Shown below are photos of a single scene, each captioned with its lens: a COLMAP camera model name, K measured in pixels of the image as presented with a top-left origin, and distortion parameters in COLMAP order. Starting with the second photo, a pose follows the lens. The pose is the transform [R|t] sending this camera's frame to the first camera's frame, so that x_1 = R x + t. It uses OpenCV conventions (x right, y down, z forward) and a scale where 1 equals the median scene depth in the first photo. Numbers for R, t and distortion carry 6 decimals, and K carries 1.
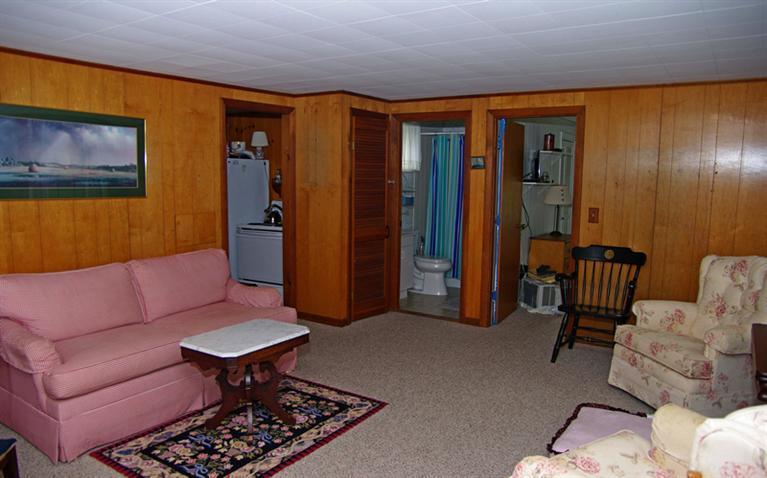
lens RADIAL K [[556.6, 0, 390.8], [0, 556.6, 240.7], [0, 0, 1]] dist [-0.060633, 0.018660]
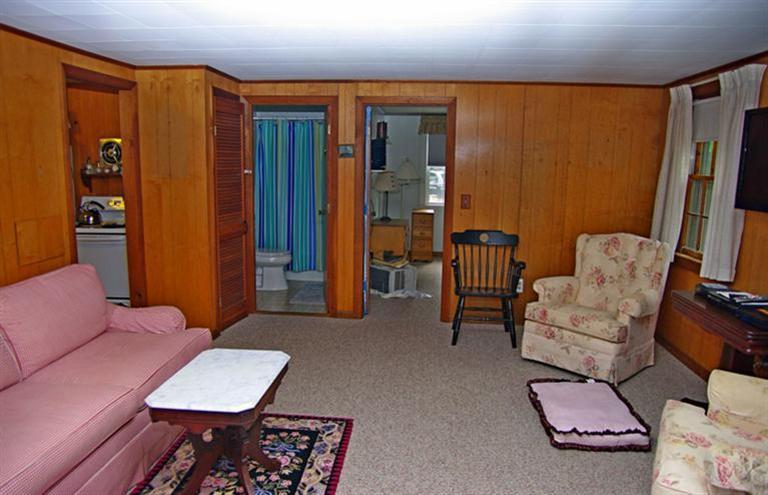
lens RADIAL K [[540.4, 0, 377.0], [0, 540.4, 246.9], [0, 0, 1]] dist [-0.070217, 0.021099]
pose [[0.885714, -0.071257, 0.458730, -0.330747], [0.051530, 0.997134, 0.055395, -0.032392], [-0.461363, -0.025426, 0.886847, 0.194595]]
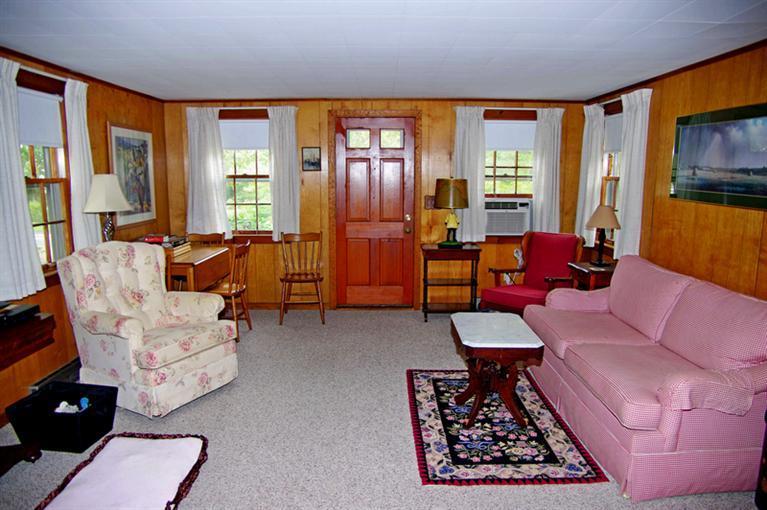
lens RADIAL K [[538.5, 0, 385.9], [0, 538.5, 258.0], [0, 0, 1]] dist [-0.005881, -0.000648]
pose [[-0.833437, 0.074500, -0.547569, 0.384185], [-0.078692, 0.964773, 0.251038, -0.166004], [0.546983, 0.252313, -0.798216, 1.378257]]
